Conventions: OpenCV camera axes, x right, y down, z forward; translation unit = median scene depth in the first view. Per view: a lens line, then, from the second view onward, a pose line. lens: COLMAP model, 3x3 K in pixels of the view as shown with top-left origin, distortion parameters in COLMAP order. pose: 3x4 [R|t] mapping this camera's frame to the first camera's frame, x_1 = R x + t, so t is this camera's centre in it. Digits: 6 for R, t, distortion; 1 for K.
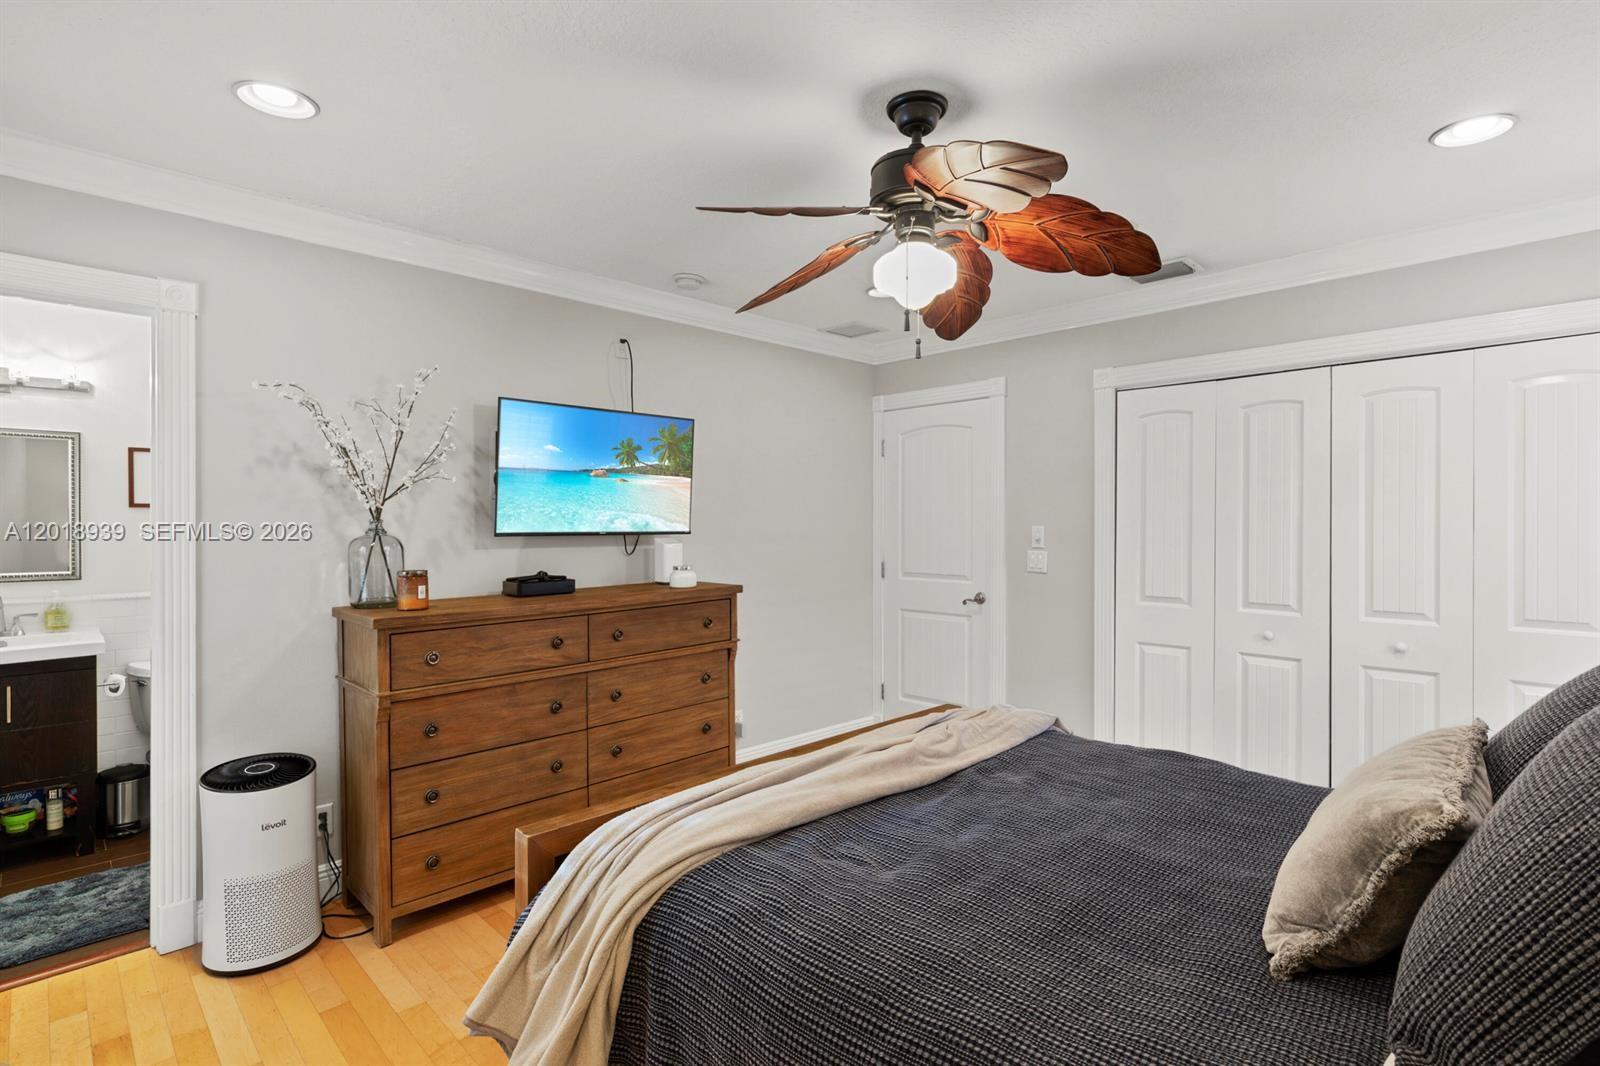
lens RADIAL K [[770.2, 0, 800.0], [0, 770.2, 533.0], [0, 0, 1]] dist [0.001015, 0.000507]
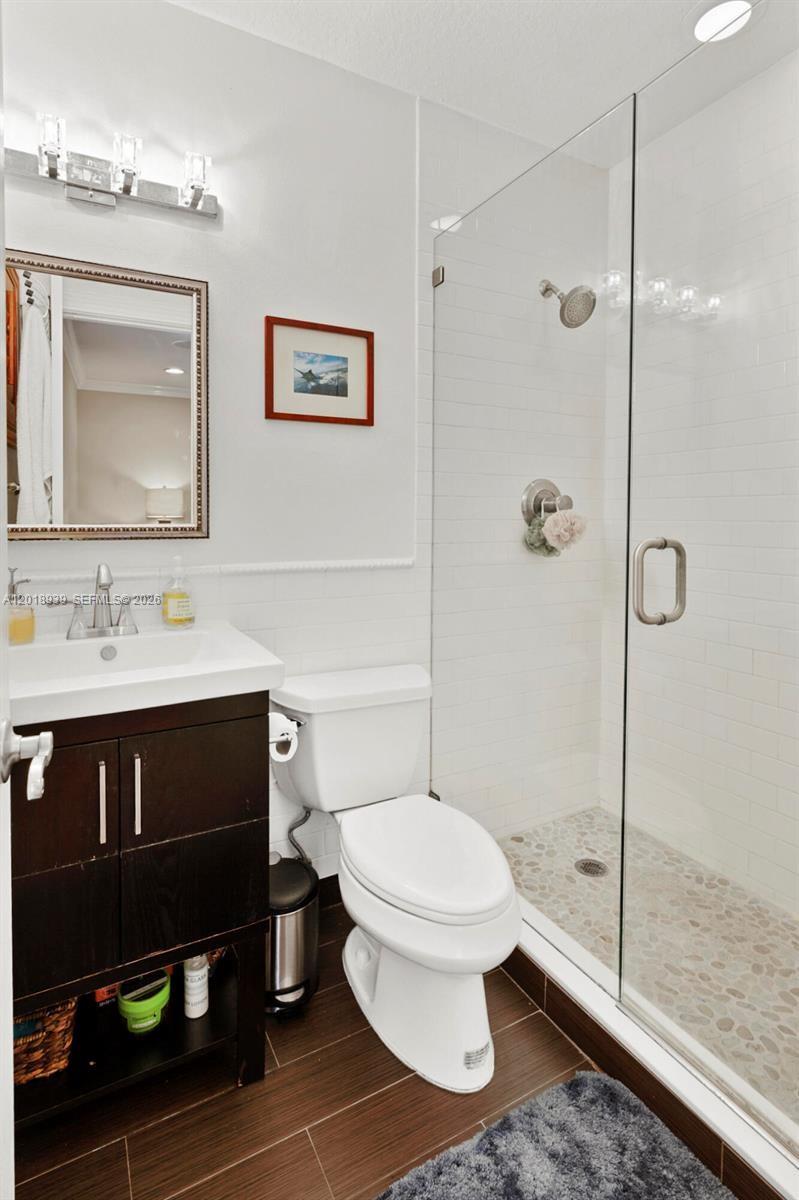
lens RADIAL K [[612.1, 0, 398.9], [0, 612.1, 542.2], [0, 0, 1]] dist [-0.004330, -0.000571]
pose [[0.960943, 0.008191, -0.276626, -0.701287], [-0.004328, 0.999884, 0.014571, 0.059258], [0.276713, -0.012805, 0.960867, 0.627926]]
